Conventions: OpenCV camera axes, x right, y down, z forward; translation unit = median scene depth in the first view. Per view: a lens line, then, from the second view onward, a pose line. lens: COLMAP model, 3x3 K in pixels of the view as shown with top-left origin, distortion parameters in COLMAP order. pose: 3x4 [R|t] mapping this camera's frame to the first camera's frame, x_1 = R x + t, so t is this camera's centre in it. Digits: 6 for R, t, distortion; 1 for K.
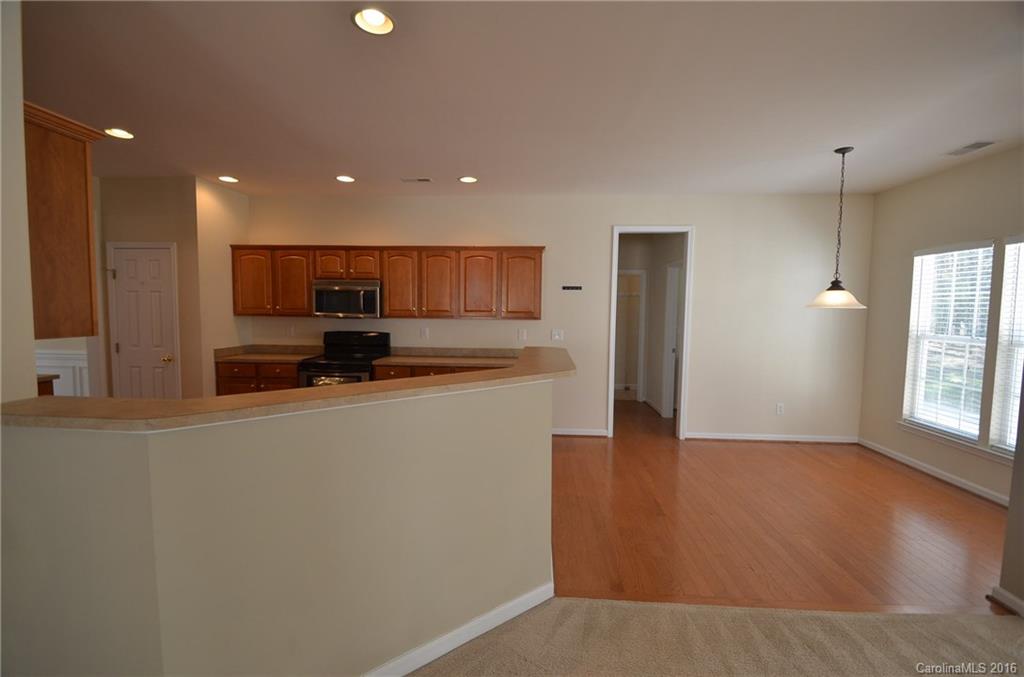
lens RADIAL K [[446.1, 0, 512.0], [0, 446.1, 338.5], [0, 0, 1]] dist [0.009721, 0.000093]
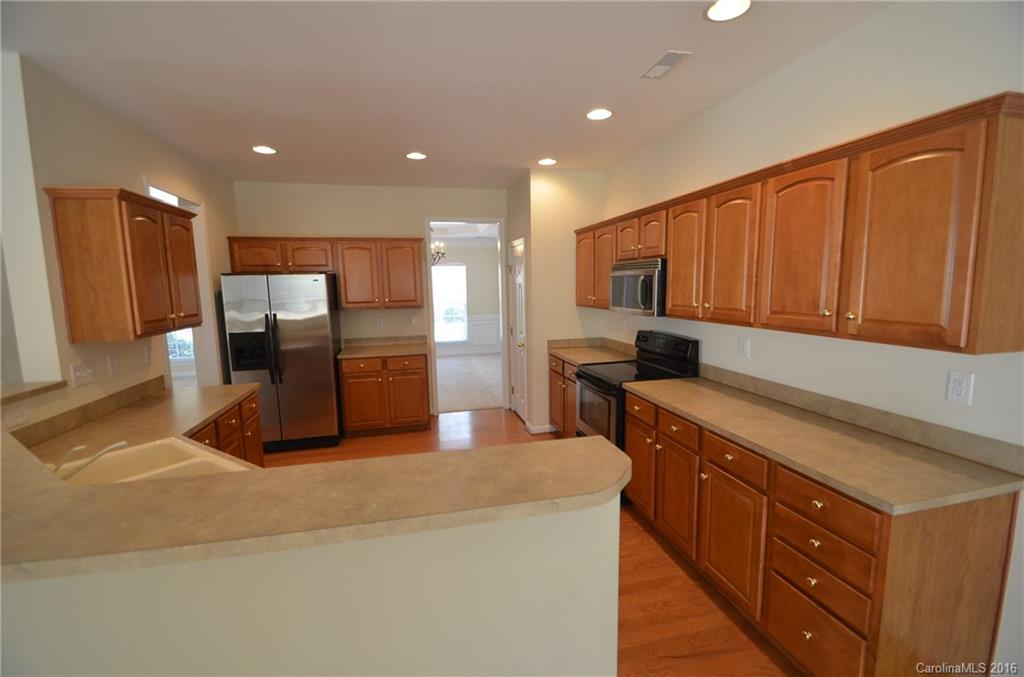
lens RADIAL K [[457.7, 0, 512.0], [0, 457.7, 338.5], [0, 0, 1]] dist [0.076515, -0.000055]
pose [[0.276093, 0.100713, -0.955840, 0.279980], [-0.035130, 0.994888, 0.094680, -0.070440], [0.960489, 0.007438, 0.278219, 0.609445]]
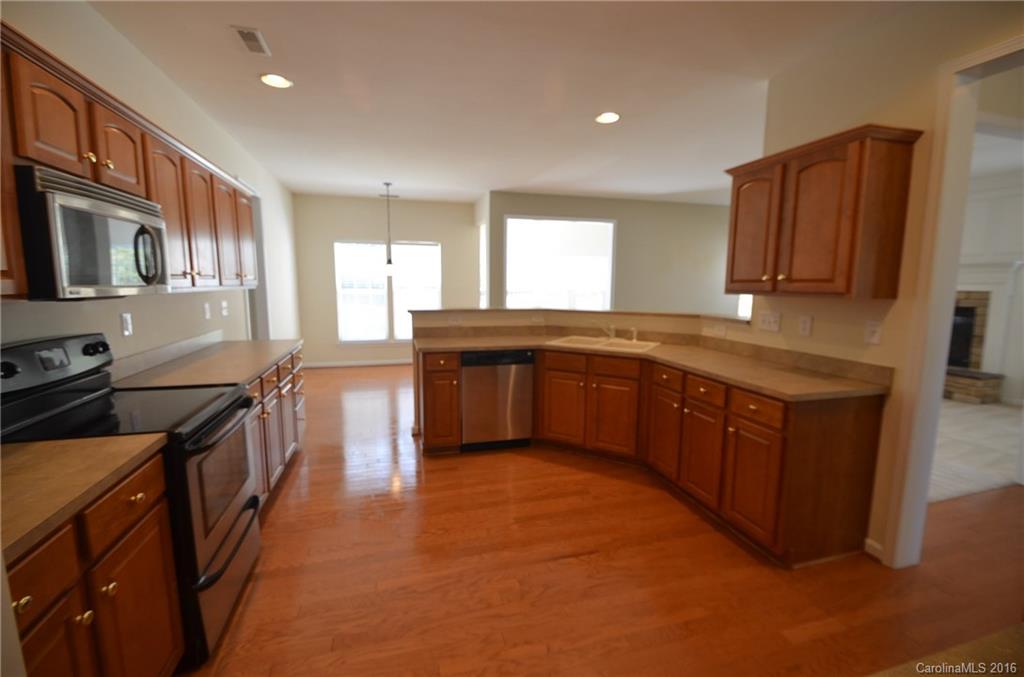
lens RADIAL K [[446.1, 0, 512.0], [0, 446.1, 338.5], [0, 0, 1]] dist [0.009721, 0.000093]
pose [[-0.323310, -0.140501, 0.935804, -0.777674], [0.051790, 0.984807, 0.165751, -0.068450], [-0.944875, 0.102054, -0.311122, 0.816404]]
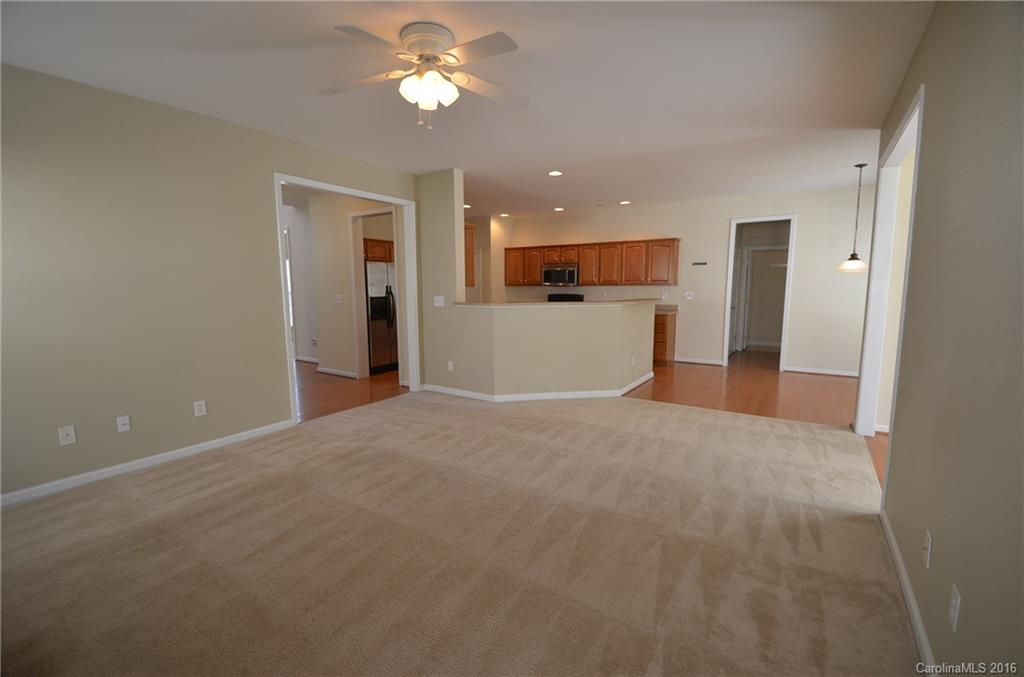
lens RADIAL K [[446.1, 0, 512.0], [0, 446.1, 338.5], [0, 0, 1]] dist [0.009721, 0.000093]
pose [[0.863259, 0.045345, -0.502720, 0.367993], [-0.018360, 0.998118, 0.058502, 0.061682], [0.504427, -0.041272, 0.862468, -0.631186]]
